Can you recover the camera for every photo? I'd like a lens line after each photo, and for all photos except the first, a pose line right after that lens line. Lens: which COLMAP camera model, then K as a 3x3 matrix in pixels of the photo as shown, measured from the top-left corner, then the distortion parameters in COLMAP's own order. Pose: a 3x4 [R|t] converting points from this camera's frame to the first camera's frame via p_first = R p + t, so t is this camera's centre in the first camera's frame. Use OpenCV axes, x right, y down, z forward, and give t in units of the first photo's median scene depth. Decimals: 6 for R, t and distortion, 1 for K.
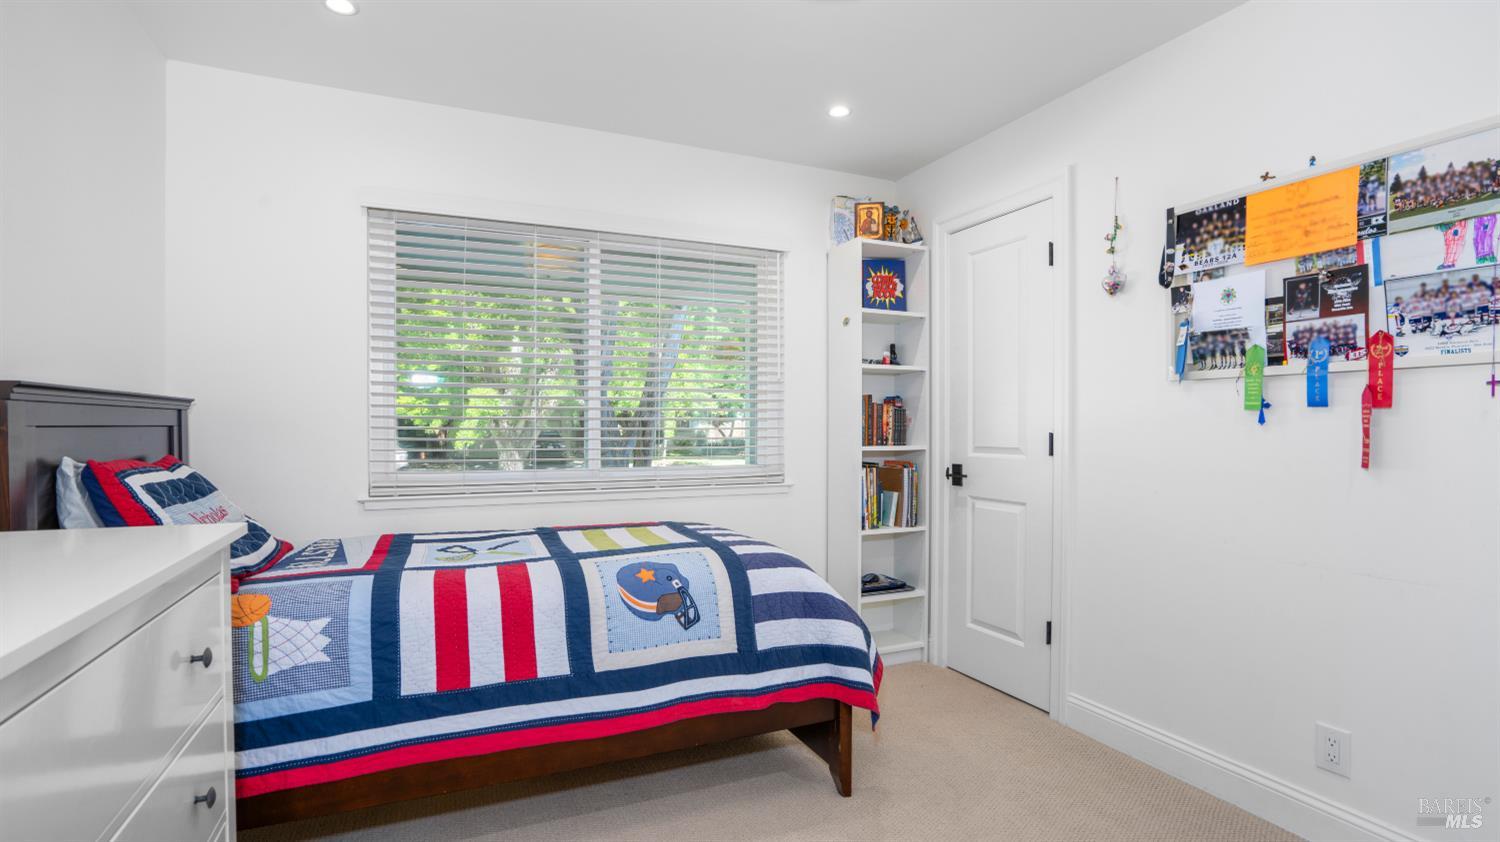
lens RADIAL K [[698.0, 0, 748.2], [0, 698.0, 432.6], [0, 0, 1]] dist [-0.043999, 0.010109]
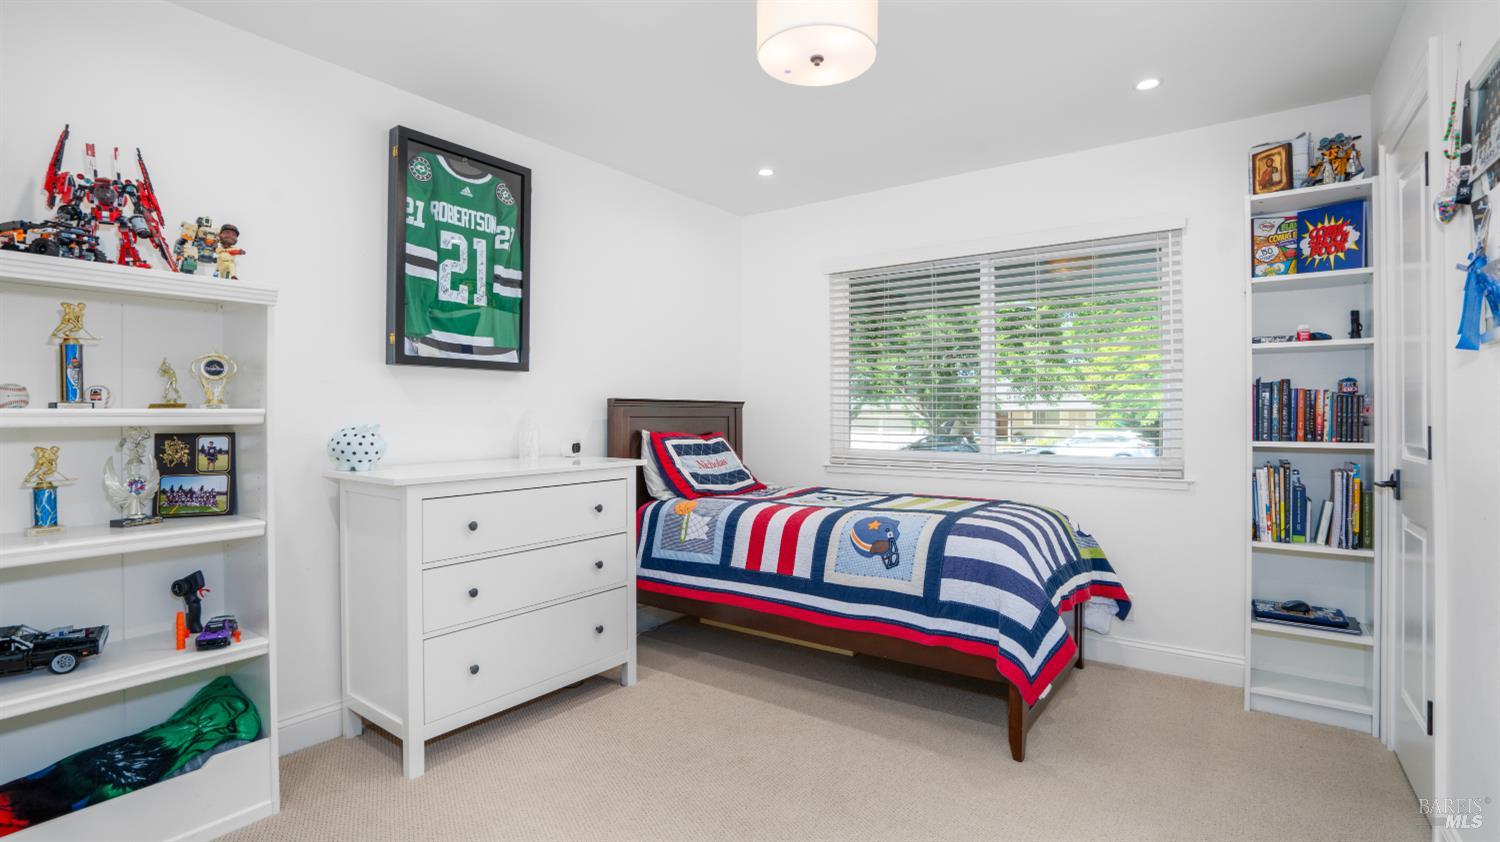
lens RADIAL K [[698.0, 0, 766.4], [0, 698.0, 414.5], [0, 0, 1]] dist [-0.043999, 0.010109]
pose [[0.518664, -0.004423, -0.854966, 0.573054], [-0.010835, 0.999872, -0.011746, 0.003584], [0.854909, 0.015356, 0.518550, 0.067062]]
